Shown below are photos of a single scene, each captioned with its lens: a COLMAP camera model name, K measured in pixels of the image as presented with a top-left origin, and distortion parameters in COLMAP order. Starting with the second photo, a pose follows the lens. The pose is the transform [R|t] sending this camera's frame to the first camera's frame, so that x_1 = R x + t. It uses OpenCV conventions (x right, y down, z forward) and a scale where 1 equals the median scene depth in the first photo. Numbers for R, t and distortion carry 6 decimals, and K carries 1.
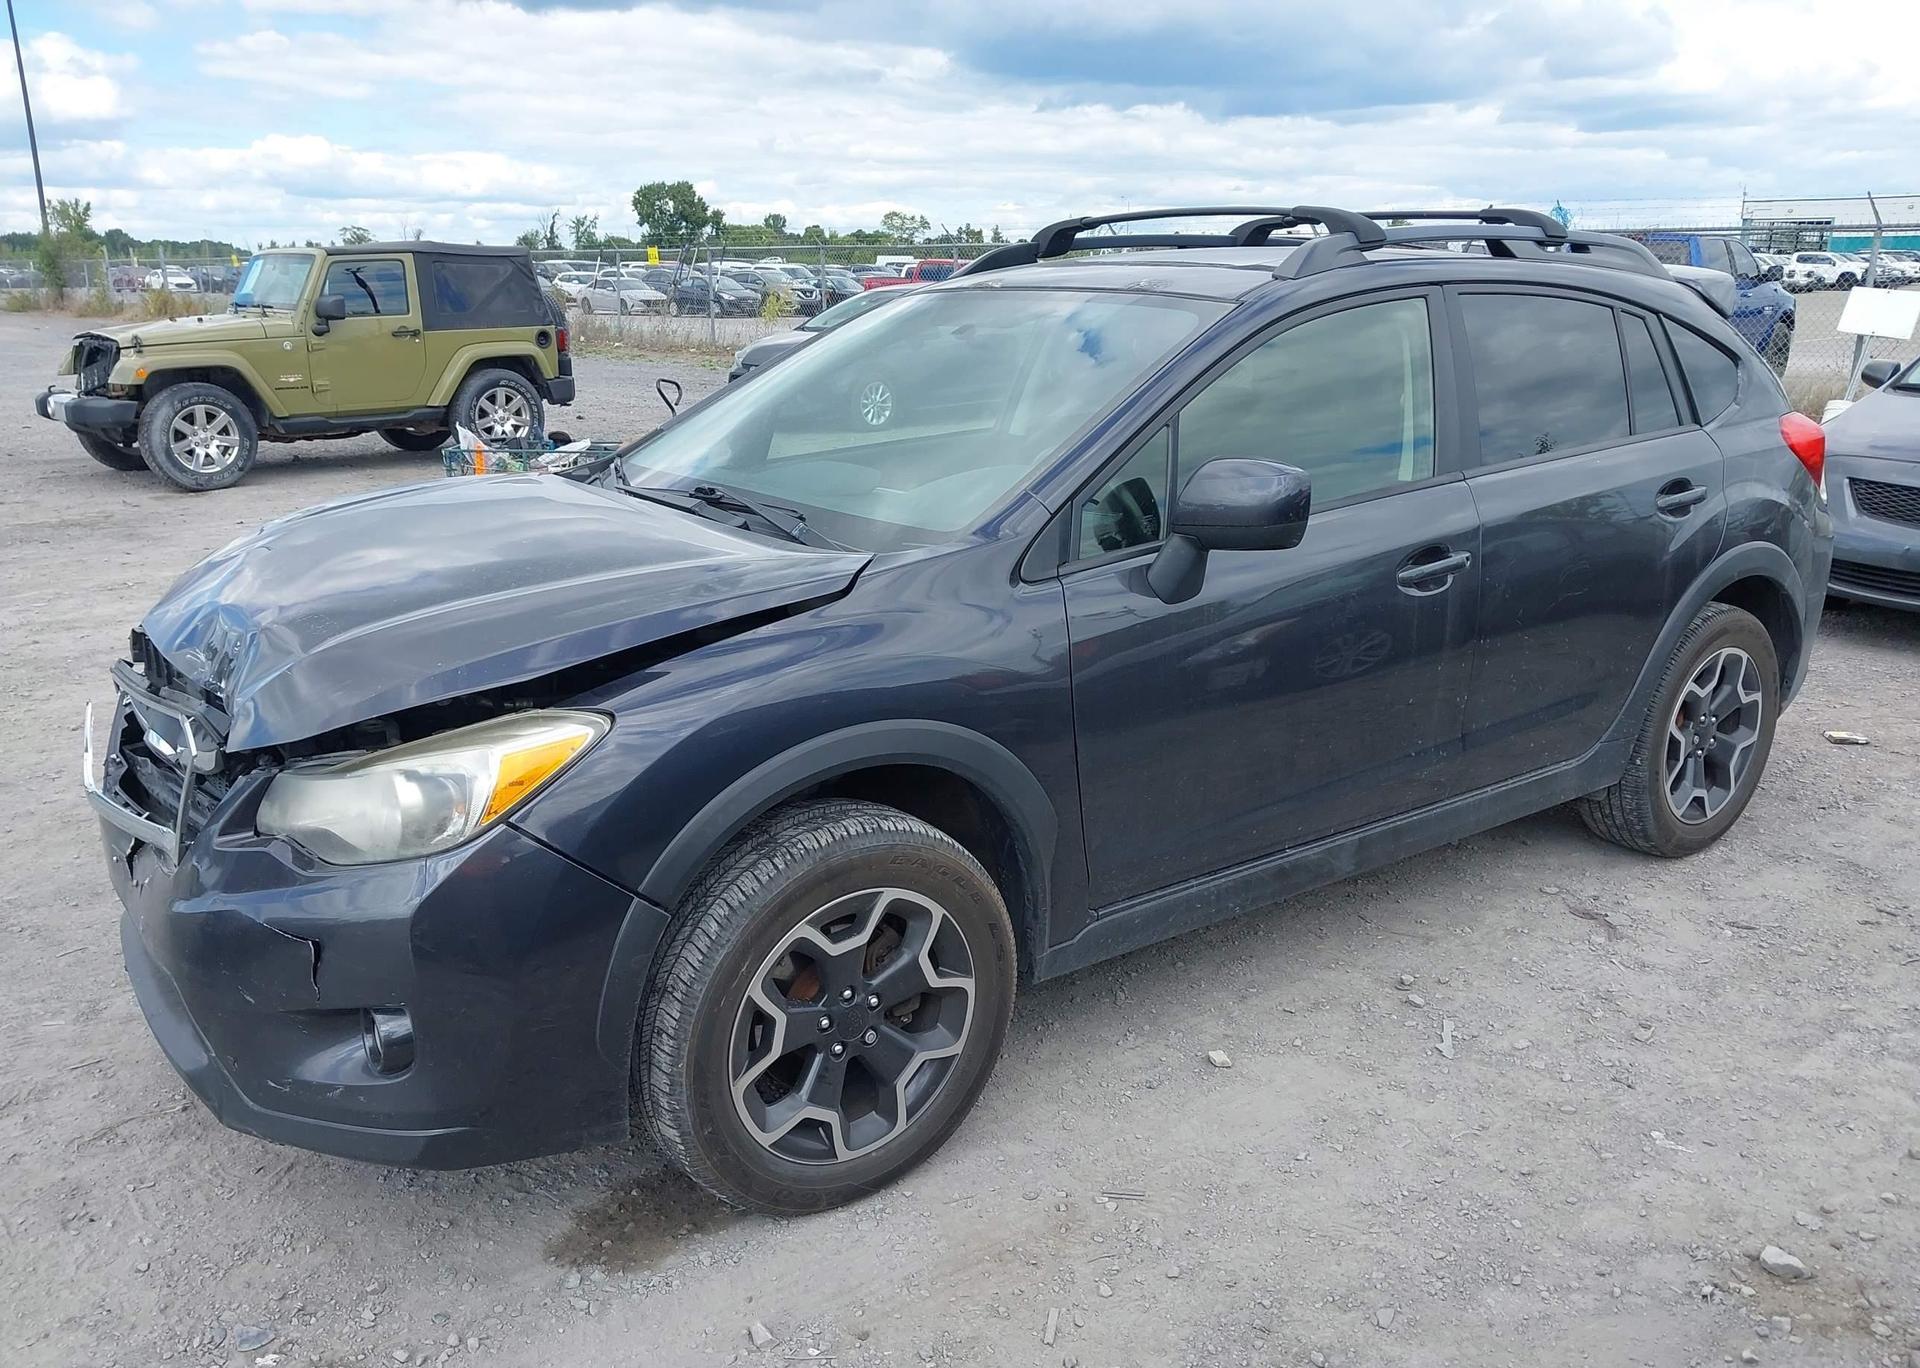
lens RADIAL K [[1526.7, 0, 961.0], [0, 1526.7, 692.6], [0, 0, 1]] dist [0.006152, -0.011964]
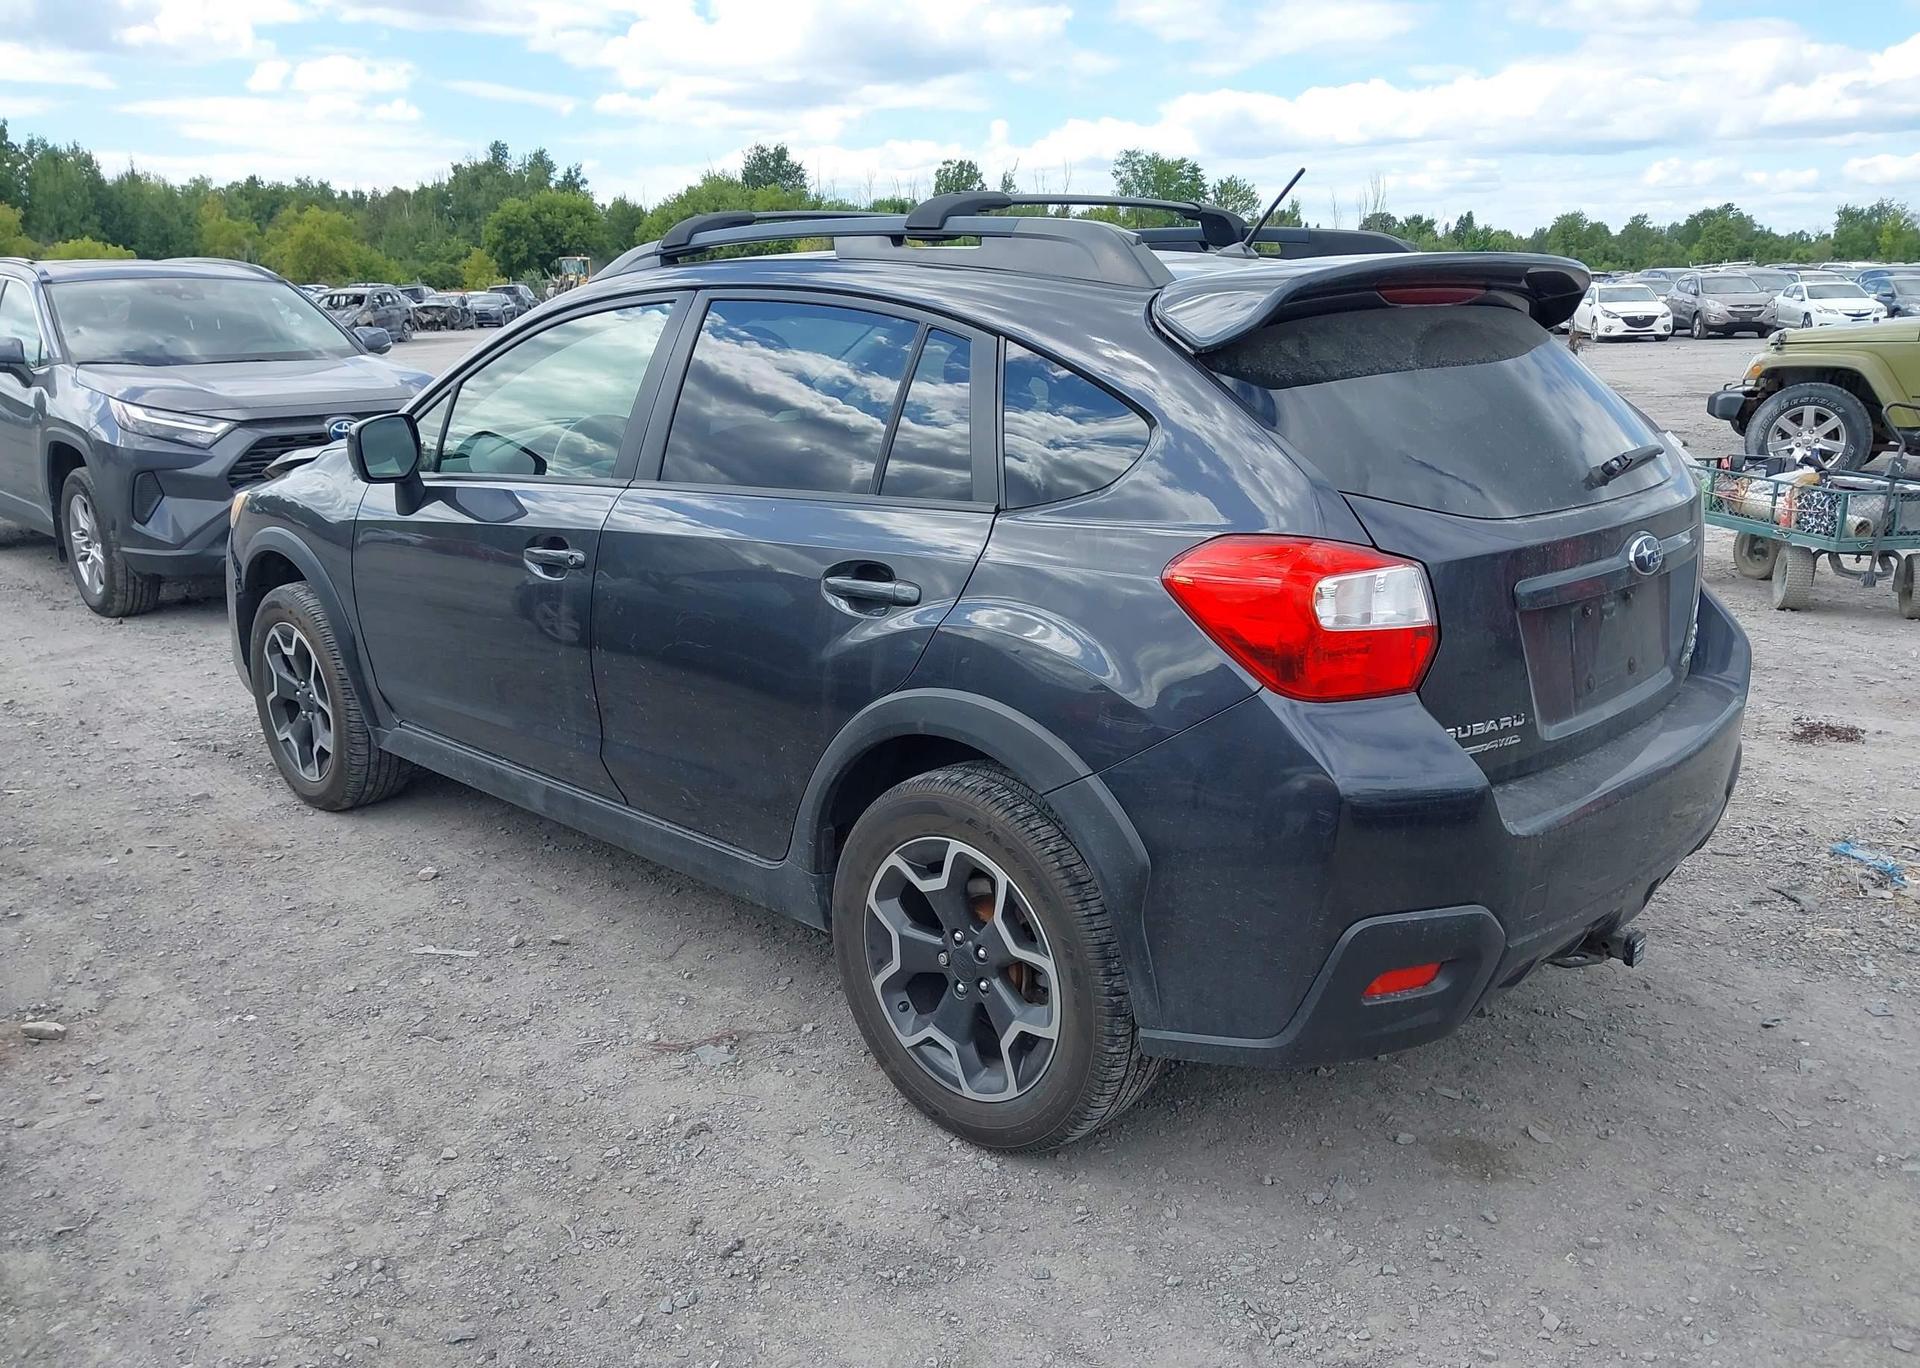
lens RADIAL K [[1526.7, 0, 945.8], [0, 1526.7, 685.2], [0, 0, 1]] dist [0.006152, -0.011964]
pose [[0.166103, 0.252150, -0.953326, 1.567500], [-0.253282, 0.945231, 0.205879, -0.321692], [0.953026, 0.207263, 0.220871, 1.175867]]
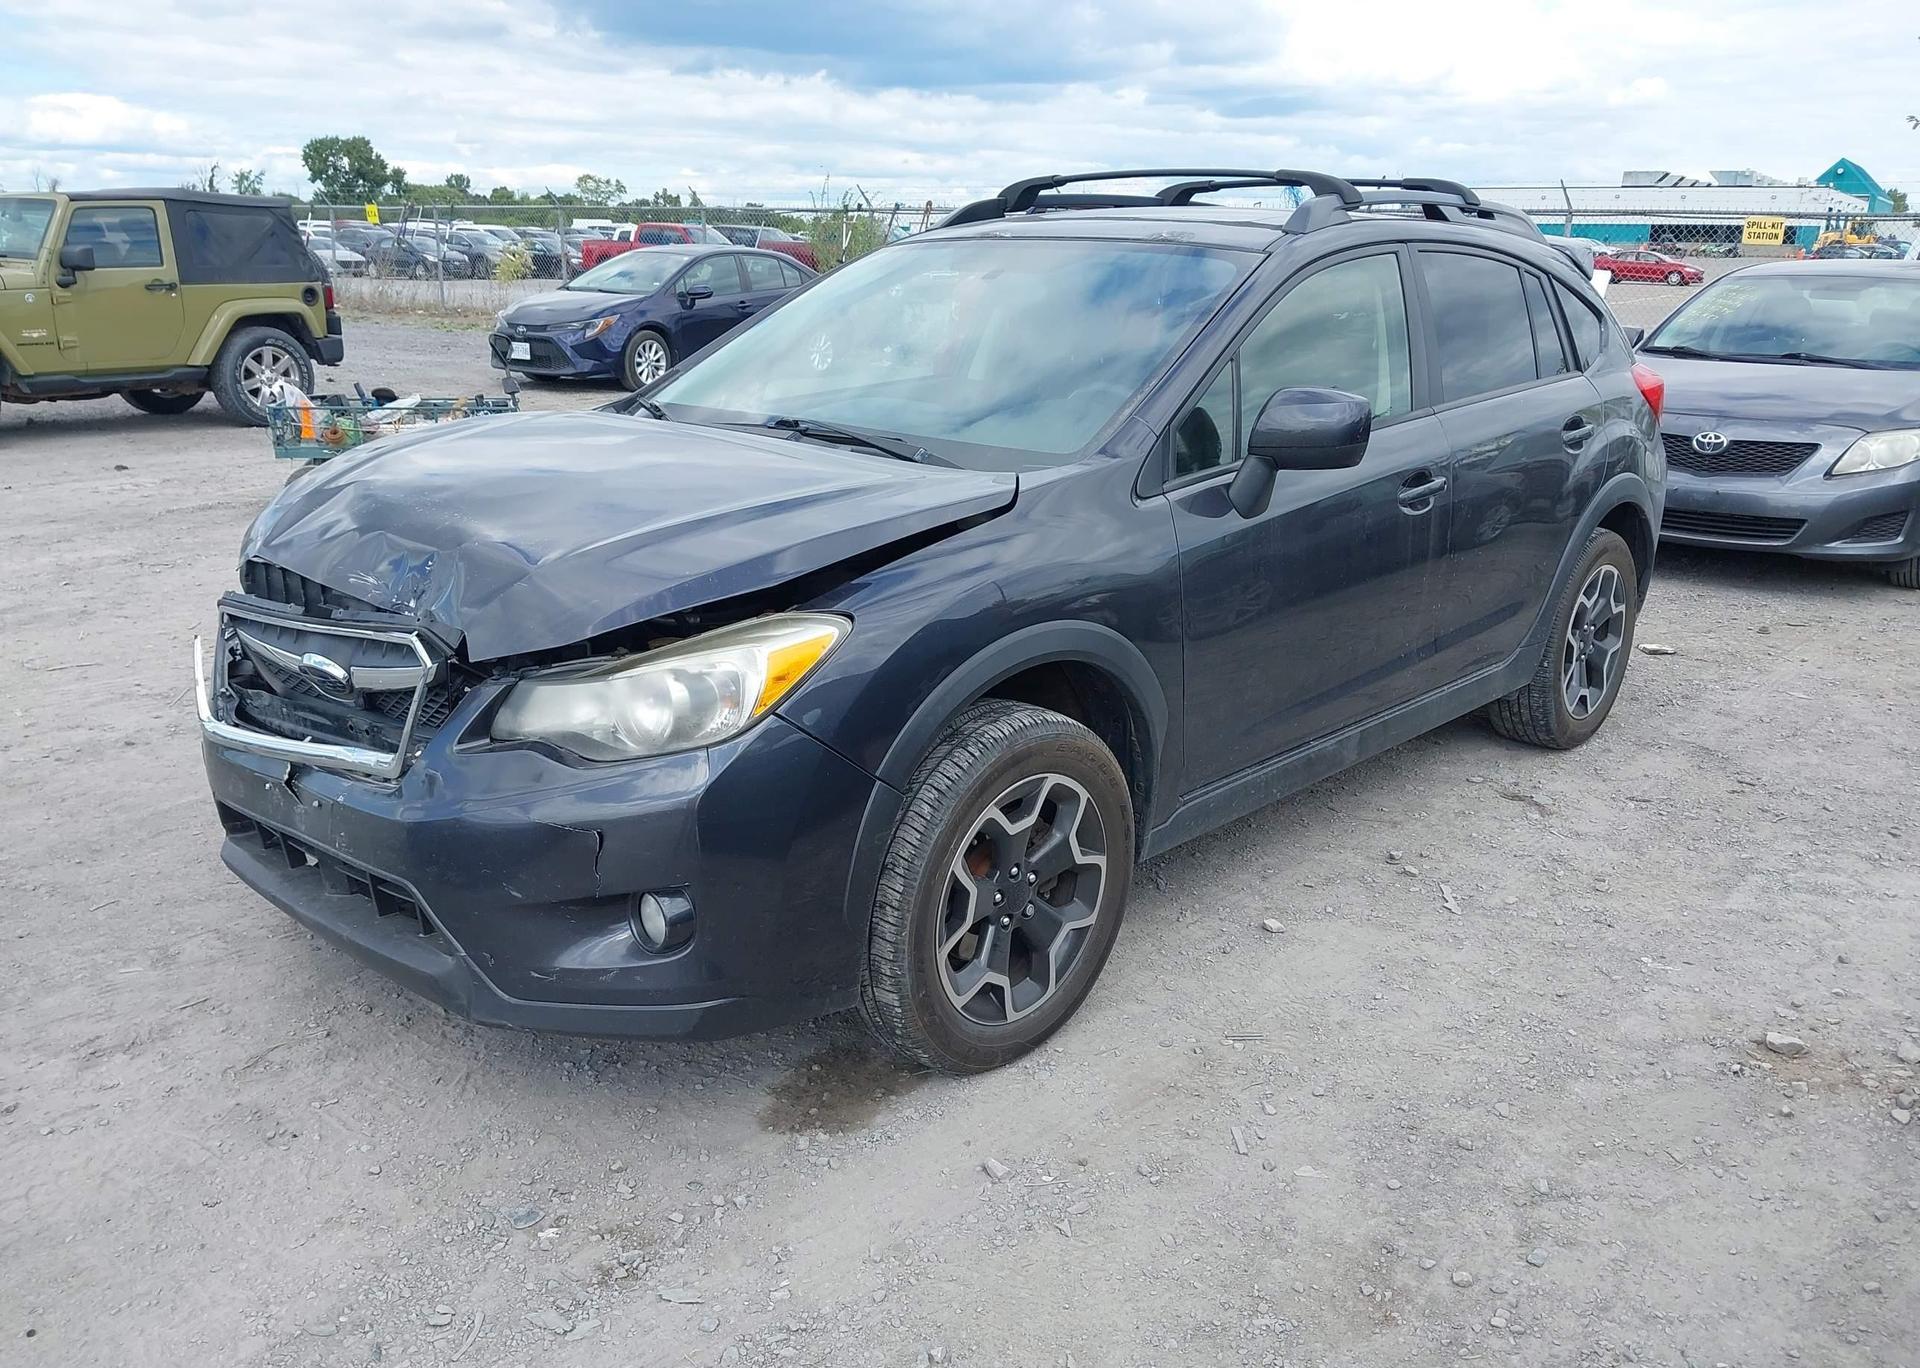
lens RADIAL K [[1526.7, 0, 959.1], [0, 1526.7, 683.5], [0, 0, 1]] dist [0.006152, -0.011964]
pose [[0.982136, -0.033319, 0.185200, -0.278651], [0.030962, 0.999399, 0.015603, 0.038391], [-0.185609, -0.009590, 0.982577, -0.066982]]
